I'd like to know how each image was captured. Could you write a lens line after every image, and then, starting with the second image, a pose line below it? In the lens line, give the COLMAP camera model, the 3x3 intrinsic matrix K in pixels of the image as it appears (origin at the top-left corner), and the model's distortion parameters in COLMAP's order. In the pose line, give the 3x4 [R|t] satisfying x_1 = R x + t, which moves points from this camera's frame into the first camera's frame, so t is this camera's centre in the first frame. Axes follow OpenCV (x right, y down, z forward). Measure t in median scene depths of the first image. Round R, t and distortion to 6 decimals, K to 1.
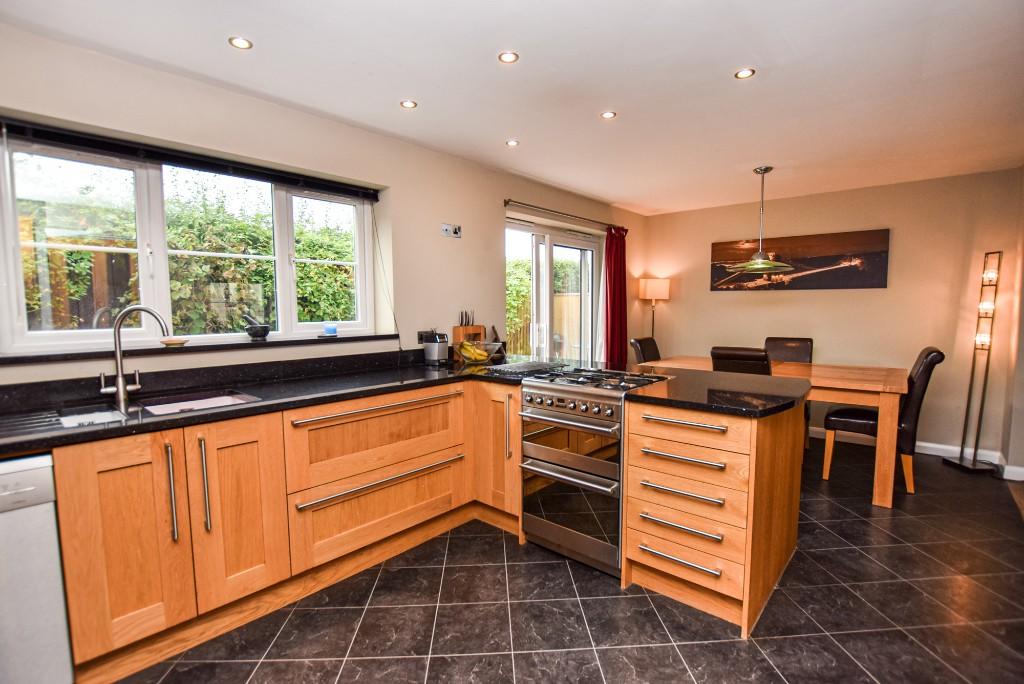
lens RADIAL K [[464.7, 0, 521.7], [0, 464.7, 341.1], [0, 0, 1]] dist [-0.005448, 0.001495]
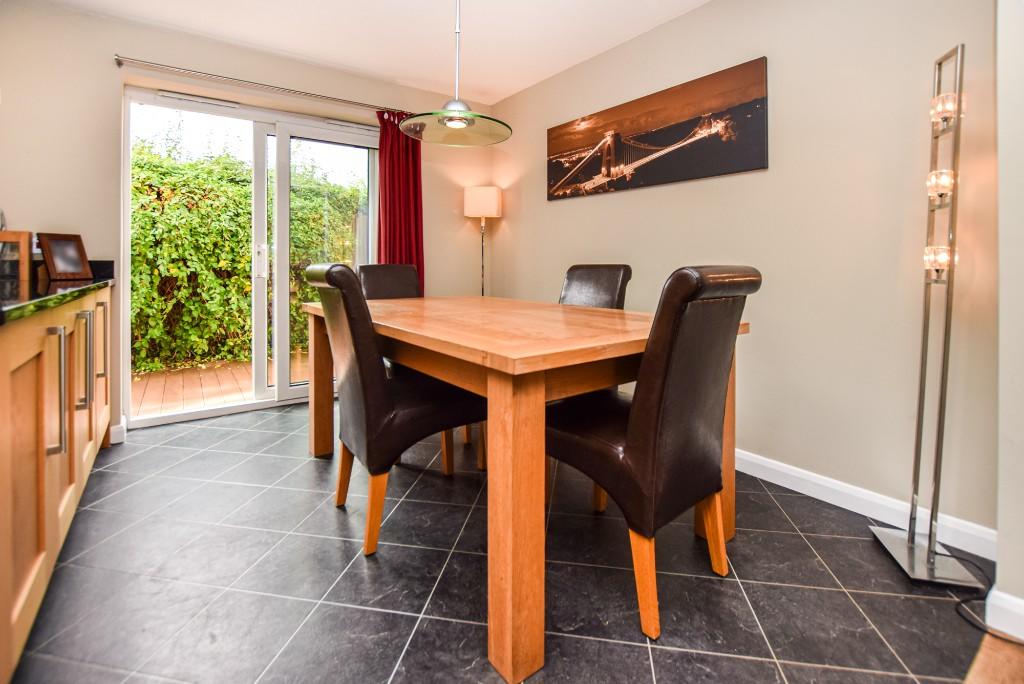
lens RADIAL K [[458.5, 0, 517.9], [0, 458.5, 268.7], [0, 0, 1]] dist [0.003268, -0.000260]
pose [[0.975193, 0.009480, -0.221155, 0.557089], [-0.023515, 0.997866, -0.060916, 0.032525], [0.220105, 0.064605, 0.973334, 0.390201]]
